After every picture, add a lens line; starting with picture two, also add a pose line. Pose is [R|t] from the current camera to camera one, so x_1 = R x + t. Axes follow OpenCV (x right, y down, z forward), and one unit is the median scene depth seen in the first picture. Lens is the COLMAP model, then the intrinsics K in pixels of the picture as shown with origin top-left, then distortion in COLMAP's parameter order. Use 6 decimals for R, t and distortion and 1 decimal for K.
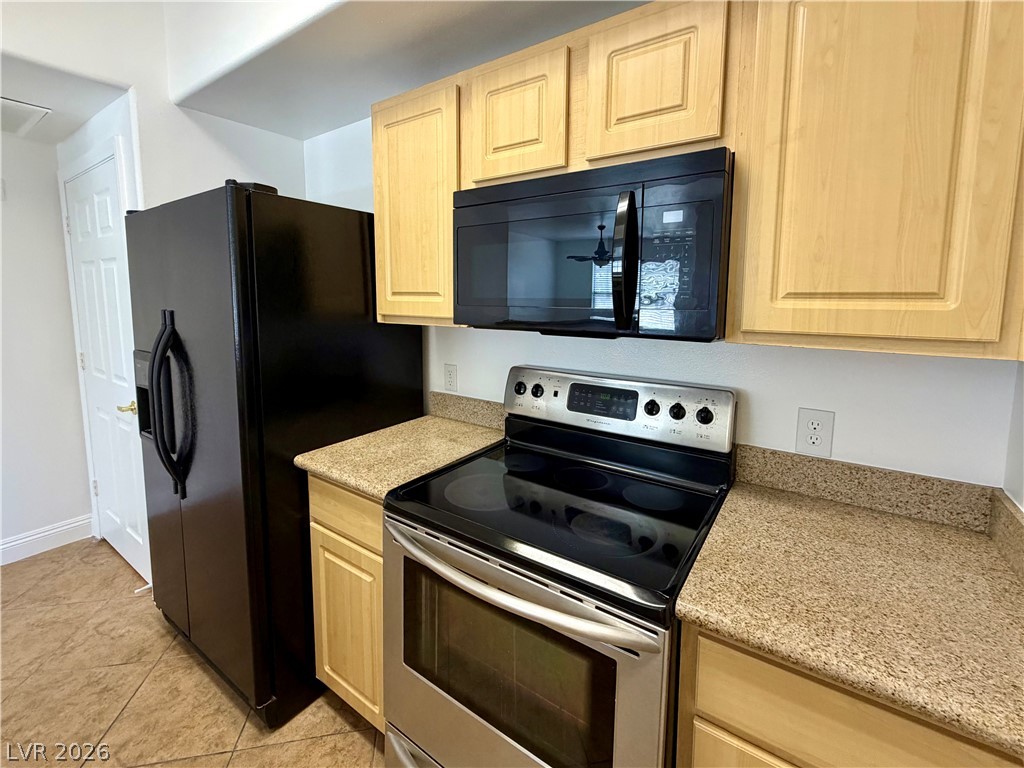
lens RADIAL K [[448.9, 0, 510.0], [0, 448.9, 339.2], [0, 0, 1]] dist [-0.002260, 0.000079]
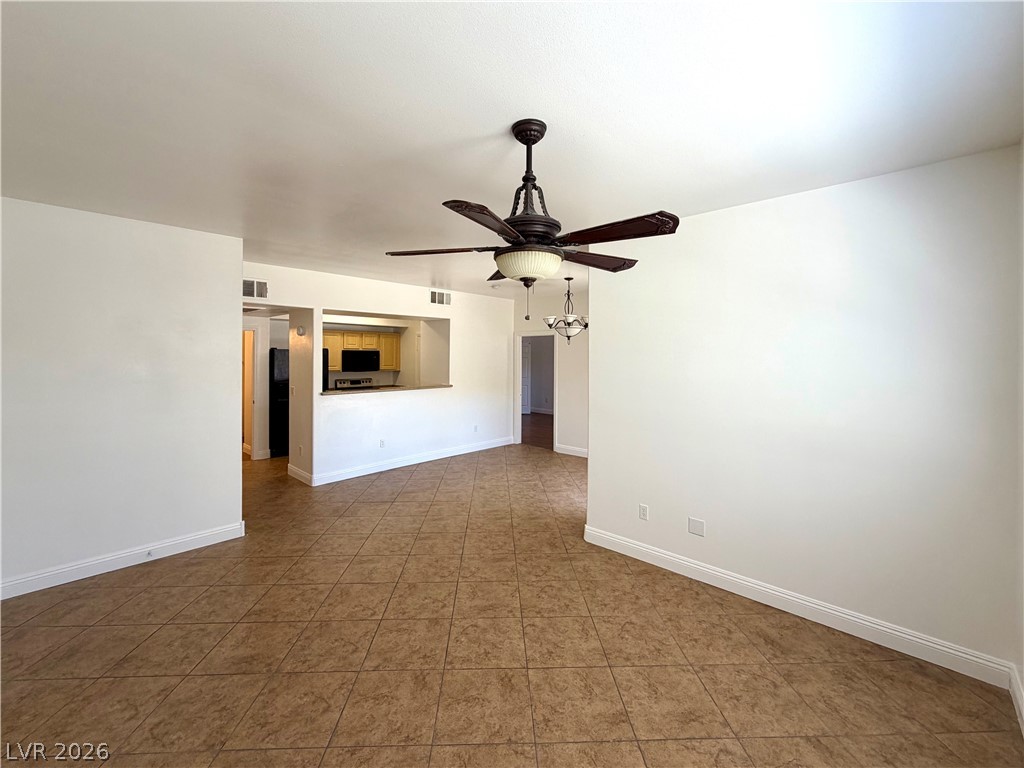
lens RADIAL K [[429.1, 0, 513.0], [0, 429.1, 356.8], [0, 0, 1]] dist [-0.000831, -0.000159]
pose [[0.130743, -0.007056, 0.991391, -5.794317], [0.092976, 0.995655, -0.005175, 0.016603], [-0.987047, 0.092852, 0.130831, -2.128925]]
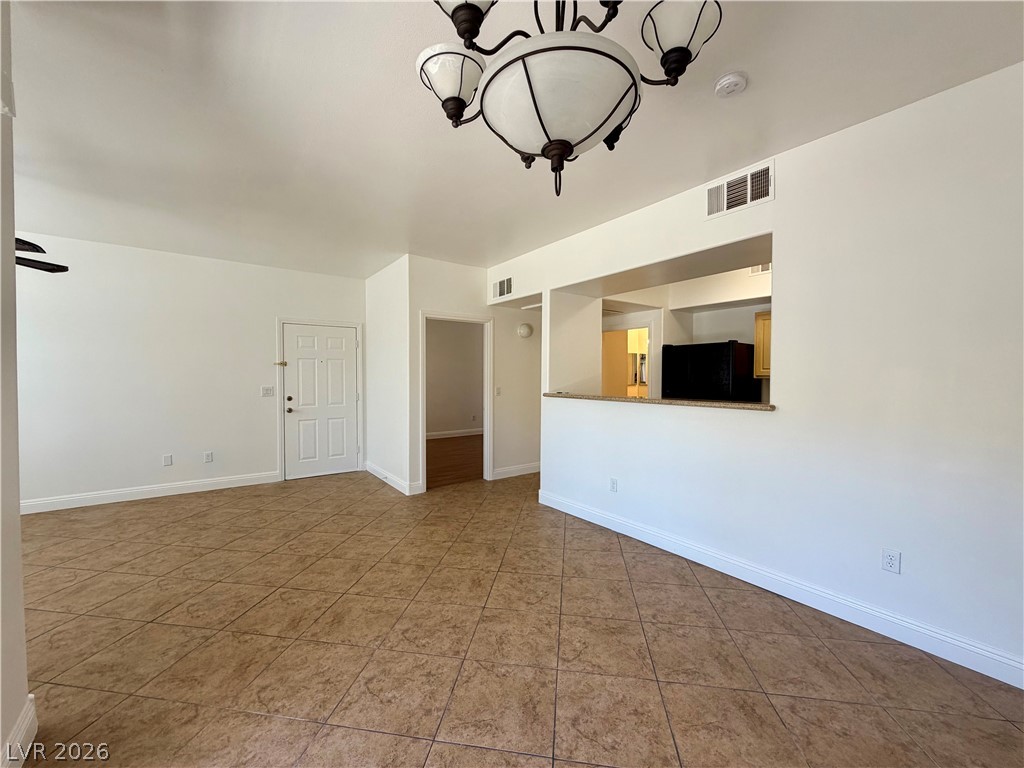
lens RADIAL K [[410.5, 0, 519.7], [0, 410.5, 384.0], [0, 0, 1]] dist [-0.001143, -0.000090]
pose [[0.948880, 0.003730, -0.315616, -1.196097], [-0.029188, 0.996683, -0.075970, 0.343625], [0.314286, 0.081299, 0.945841, -2.859340]]
